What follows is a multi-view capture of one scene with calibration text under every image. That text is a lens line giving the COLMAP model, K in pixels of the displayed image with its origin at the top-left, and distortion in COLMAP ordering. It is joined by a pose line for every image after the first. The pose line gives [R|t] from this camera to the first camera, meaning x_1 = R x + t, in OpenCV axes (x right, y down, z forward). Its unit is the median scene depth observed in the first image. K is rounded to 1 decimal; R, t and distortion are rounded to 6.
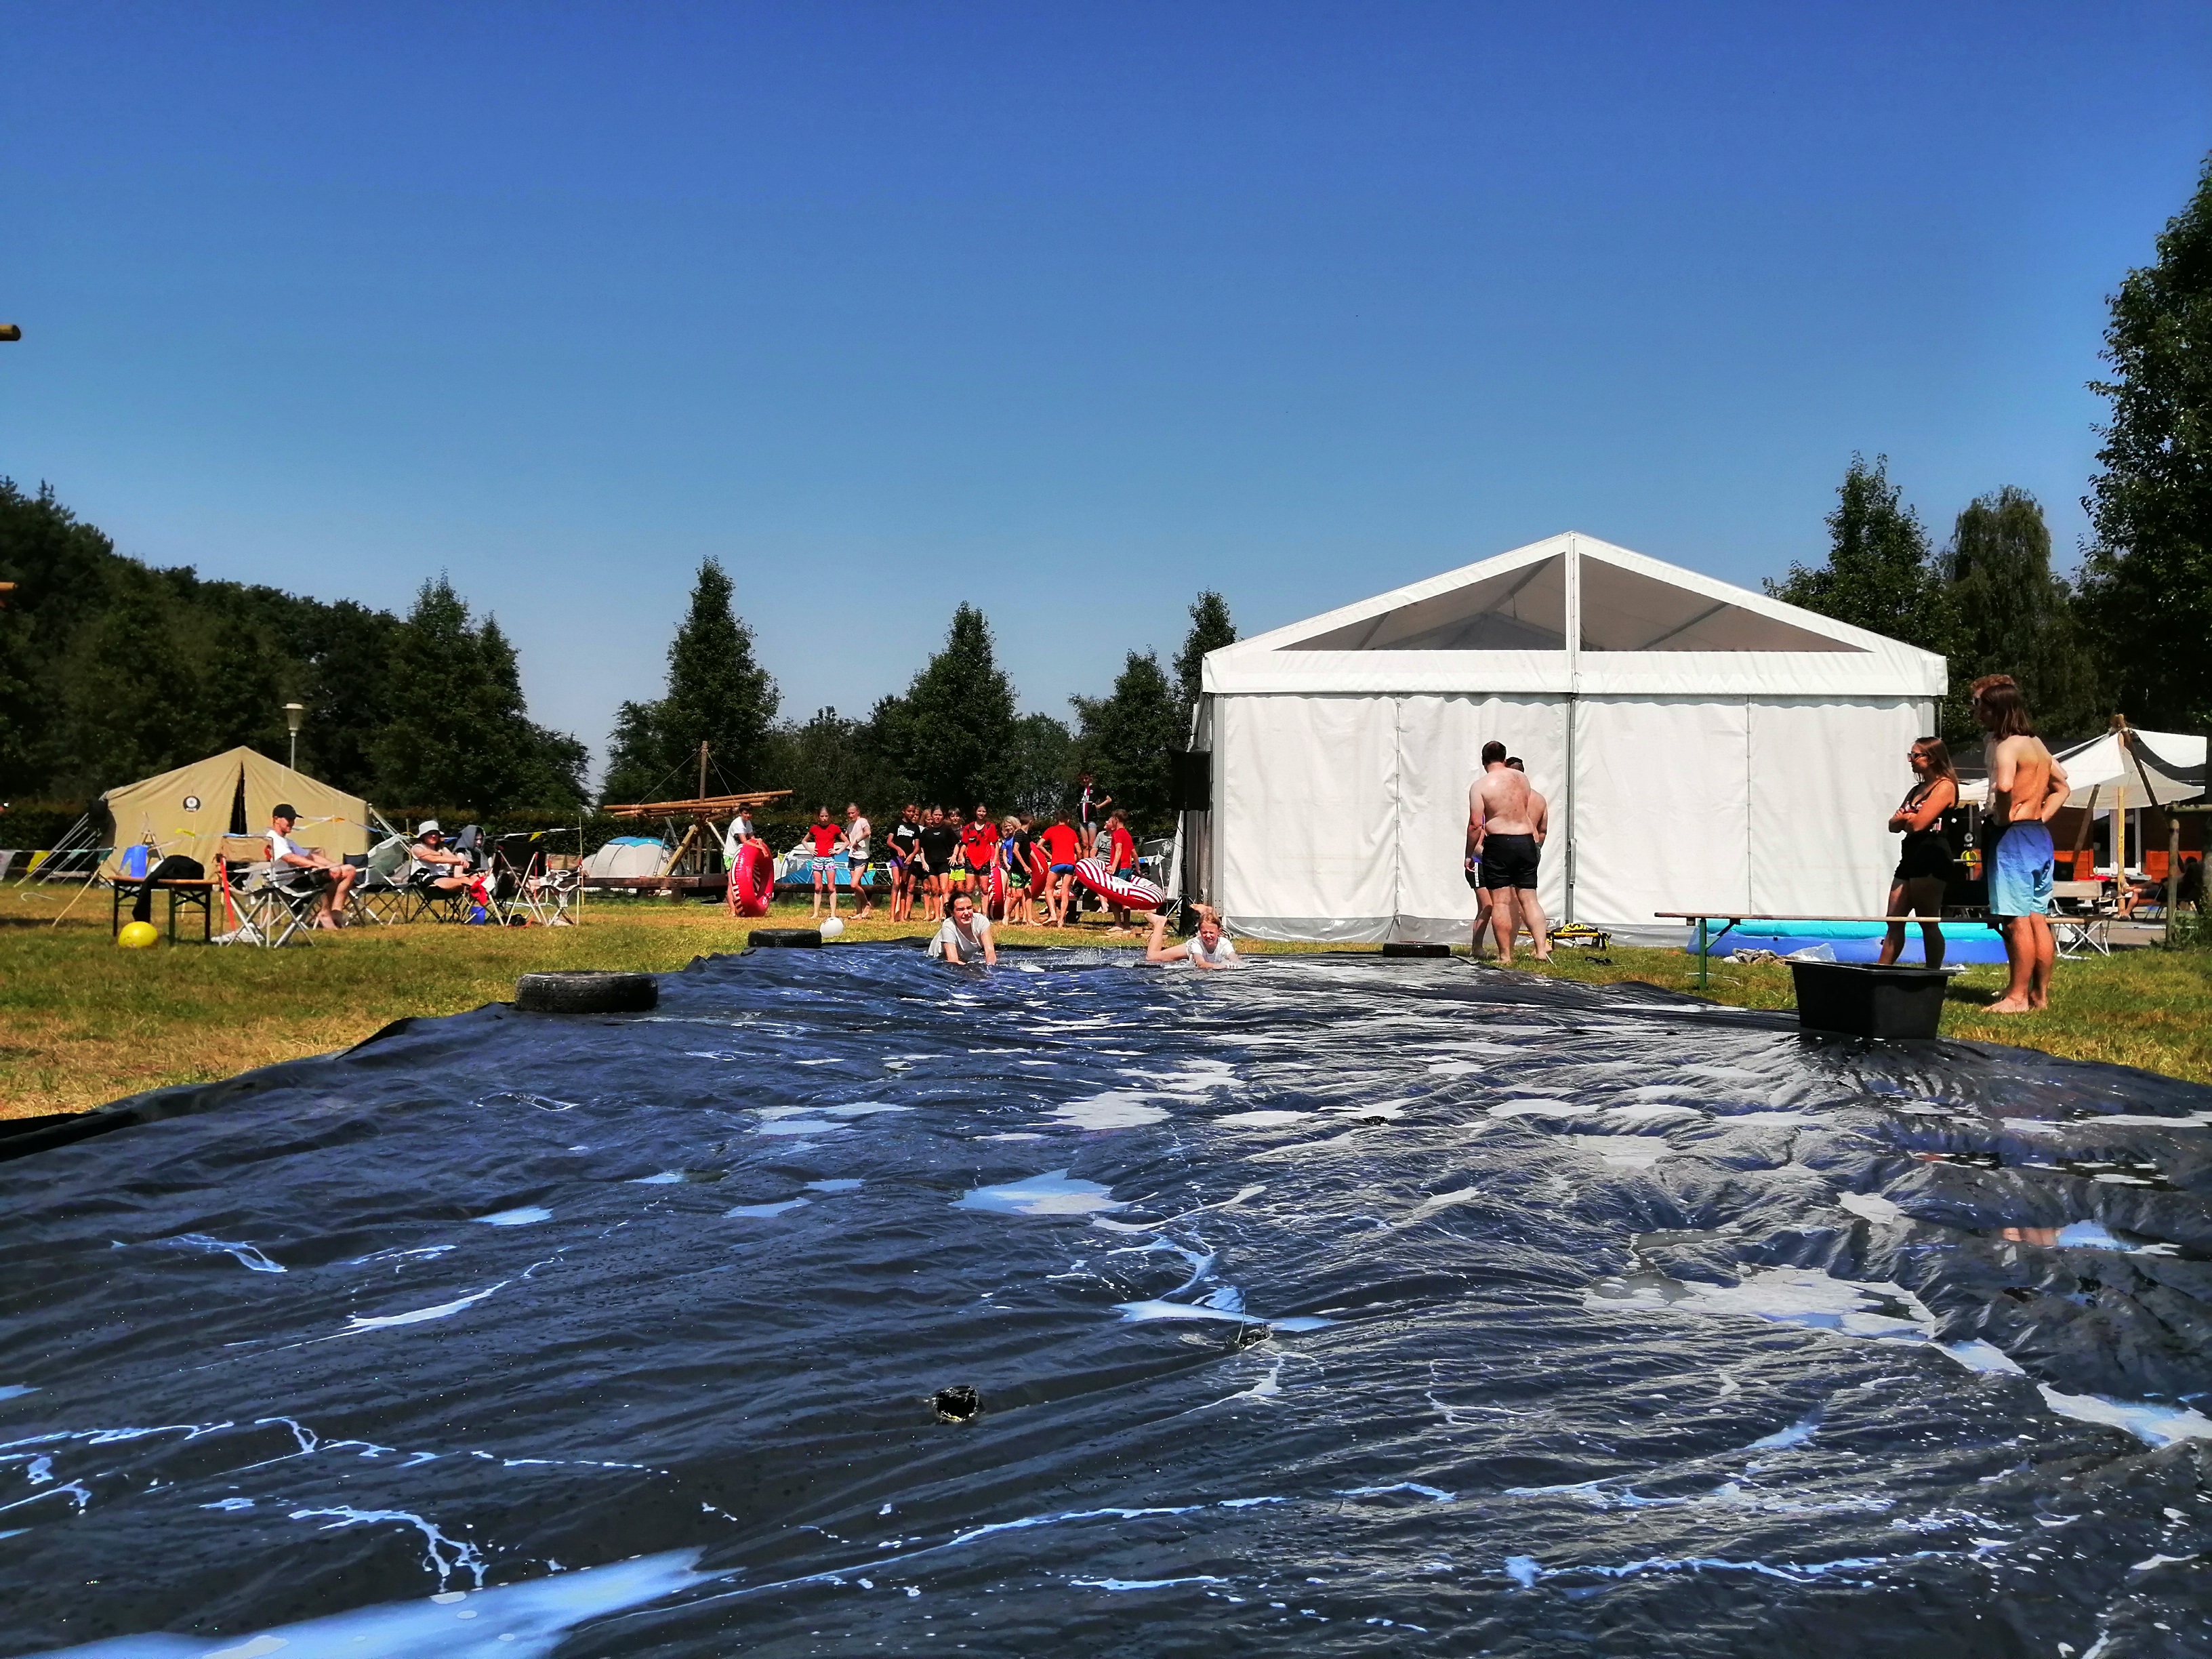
lens RADIAL K [[1739.7, 0, 1117.2], [0, 1739.7, 798.1], [0, 0, 1]] dist [0.039941, -0.057583]
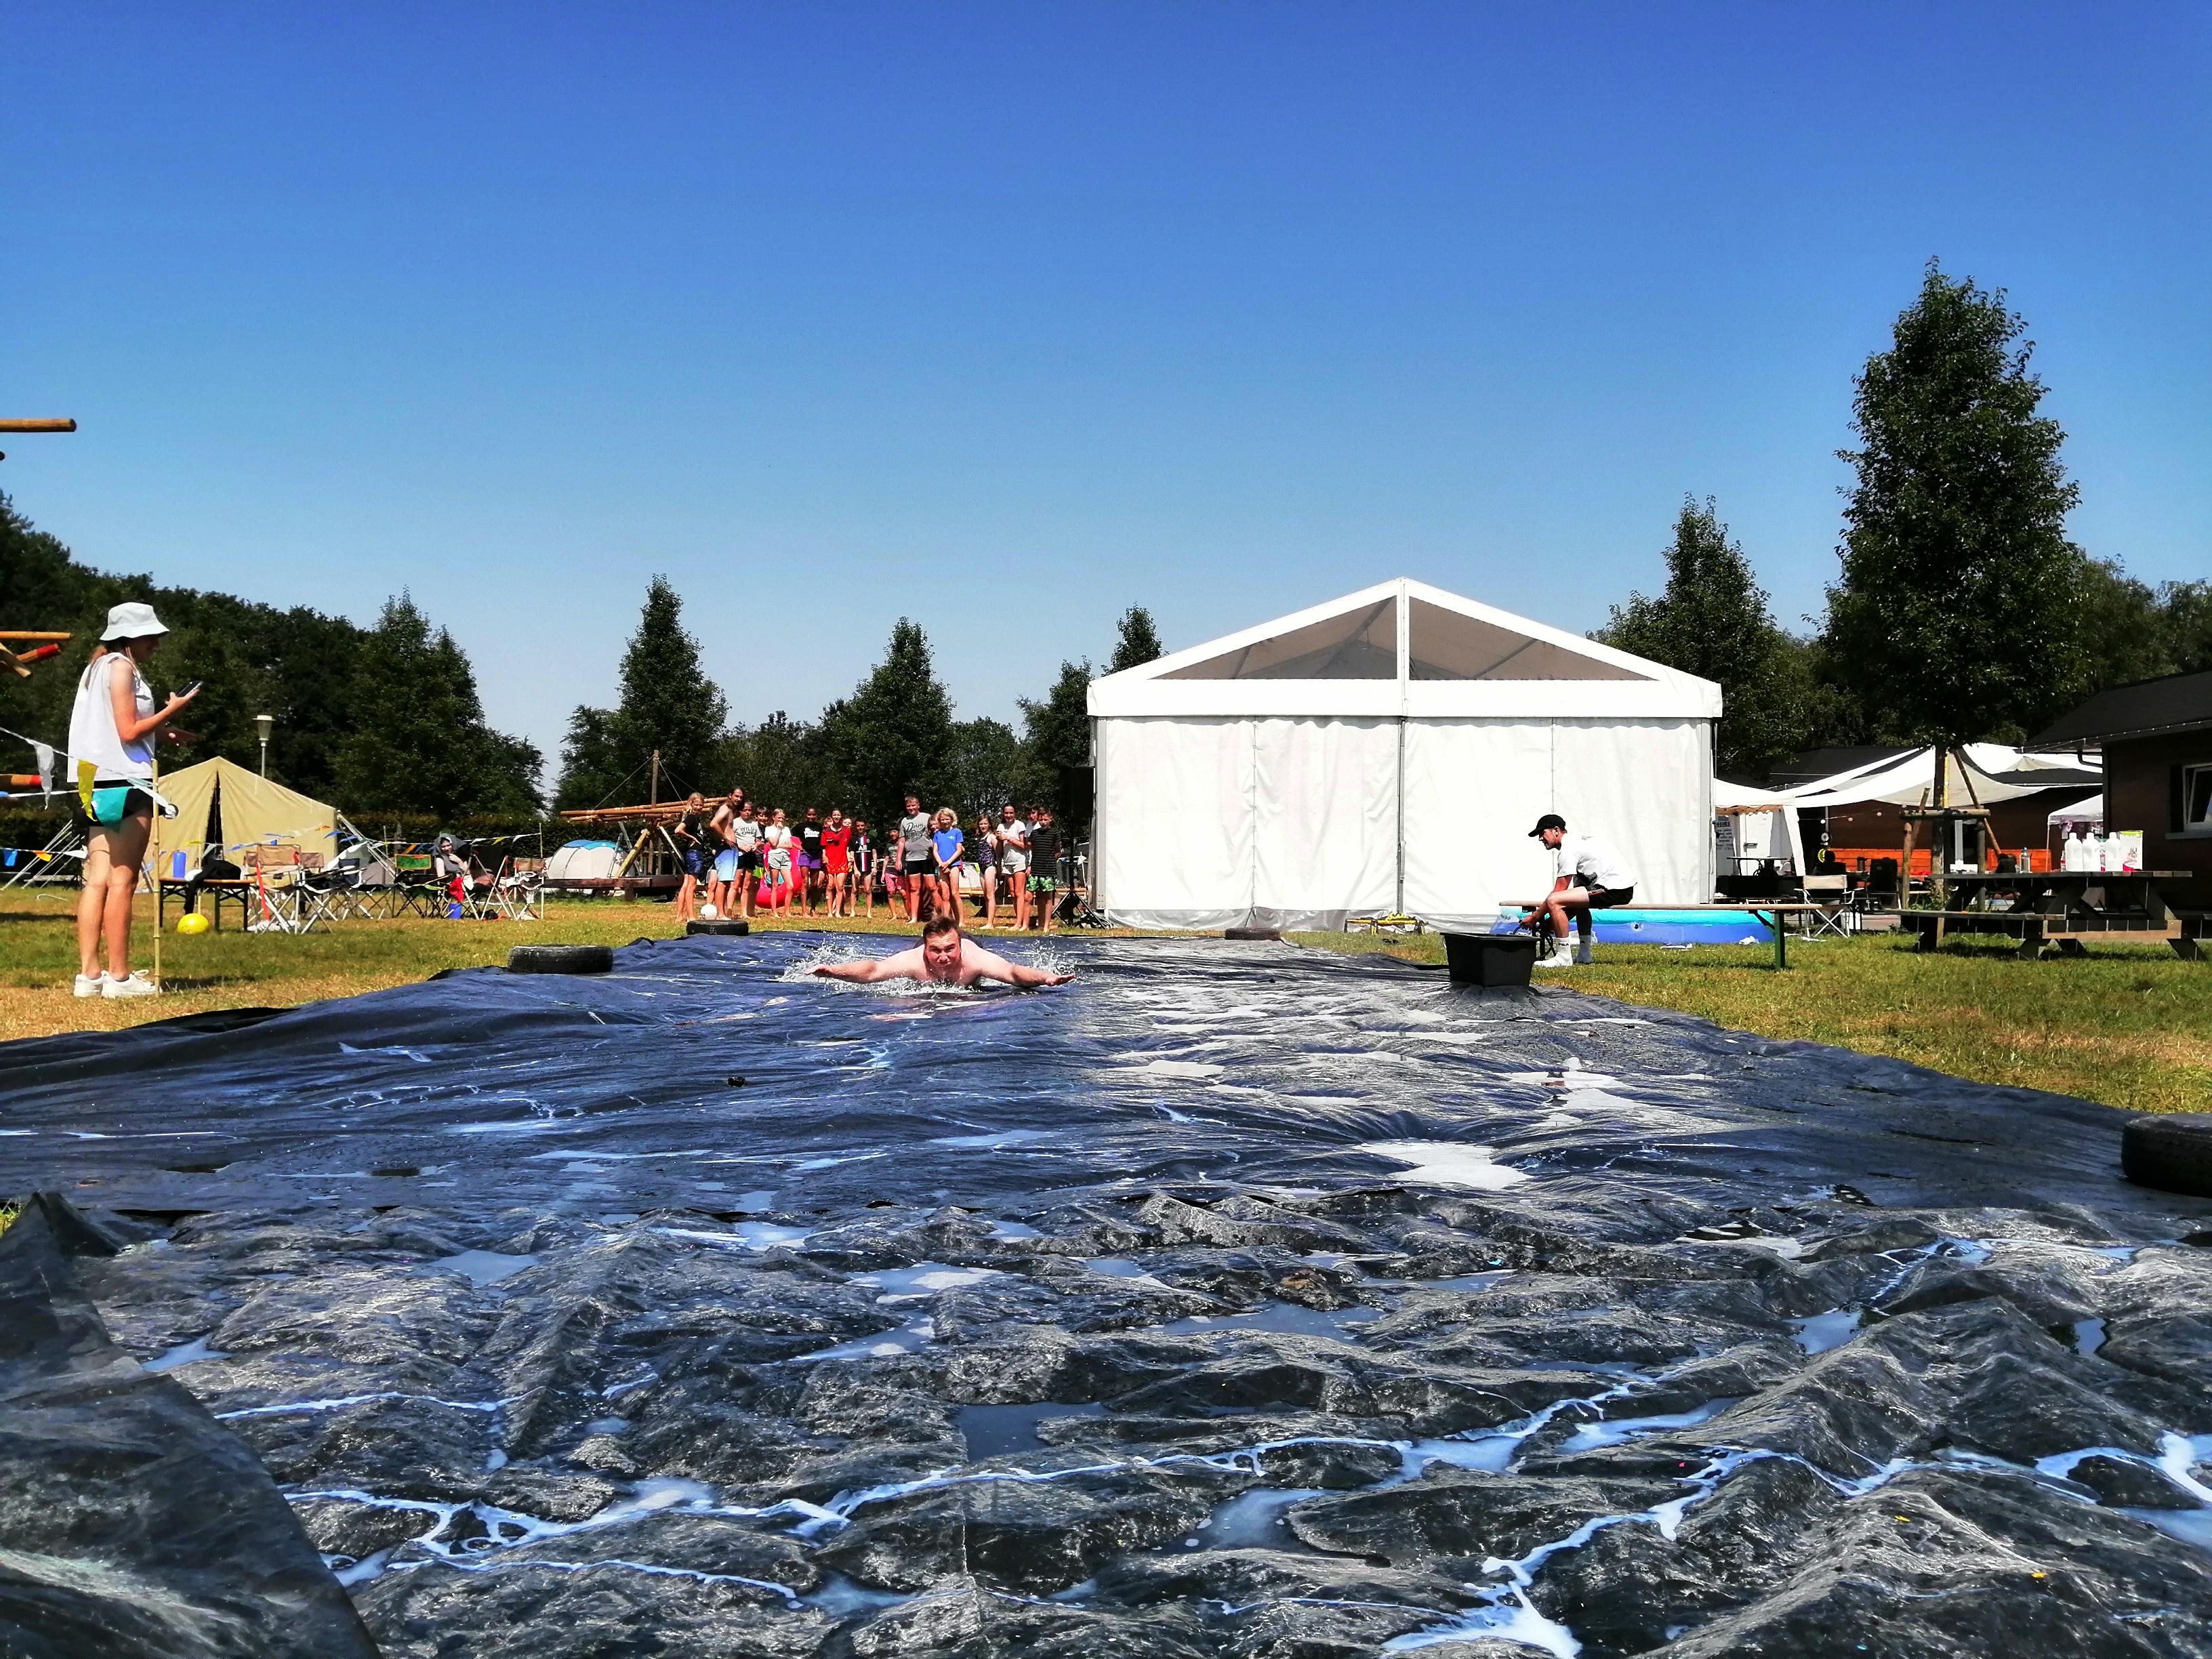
lens RADIAL K [[1739.7, 0, 1110.7], [0, 1739.7, 827.6], [0, 0, 1]] dist [0.039941, -0.057583]
pose [[0.999772, -0.003457, 0.021049, 0.041566], [0.003101, 0.999852, 0.016931, -0.006092], [-0.021104, -0.016862, 0.999635, -0.158809]]
